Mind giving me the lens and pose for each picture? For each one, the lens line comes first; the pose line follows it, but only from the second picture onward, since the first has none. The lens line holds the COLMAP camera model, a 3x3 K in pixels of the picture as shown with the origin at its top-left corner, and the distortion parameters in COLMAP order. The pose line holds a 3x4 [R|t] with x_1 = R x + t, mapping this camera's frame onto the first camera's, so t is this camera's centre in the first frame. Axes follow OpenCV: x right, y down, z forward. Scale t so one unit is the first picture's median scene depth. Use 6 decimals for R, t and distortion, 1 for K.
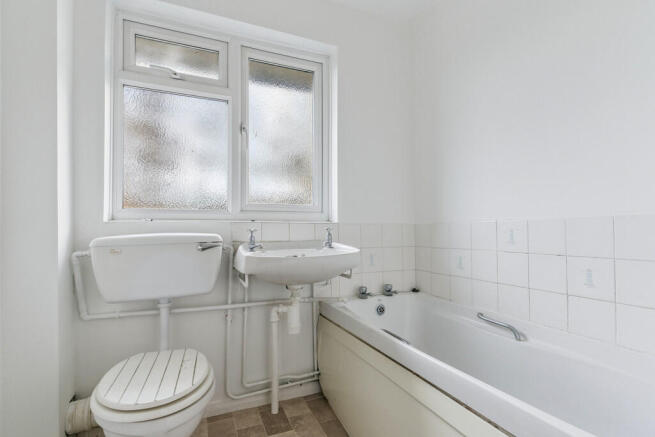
lens RADIAL K [[315.2, 0, 325.6], [0, 315.2, 224.6], [0, 0, 1]] dist [-0.000936, -0.000043]
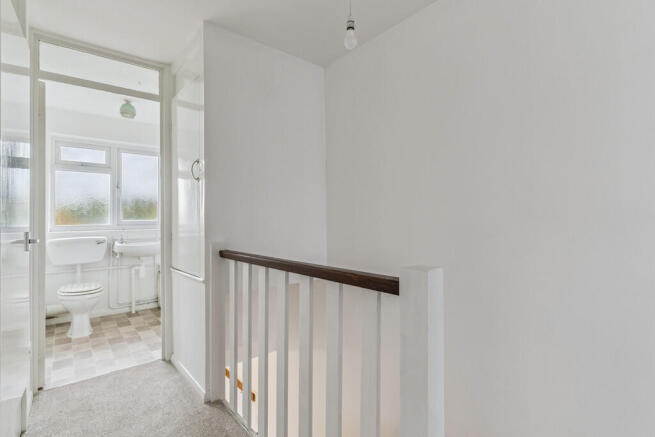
lens RADIAL K [[315.2, 0, 329.3], [0, 315.2, 216.4], [0, 0, 1]] dist [-0.000936, -0.000043]
pose [[0.954556, -0.001763, 0.298026, 0.537481], [0.004991, 0.999937, -0.010070, -0.087014], [-0.297990, 0.011100, 0.954505, -1.687053]]
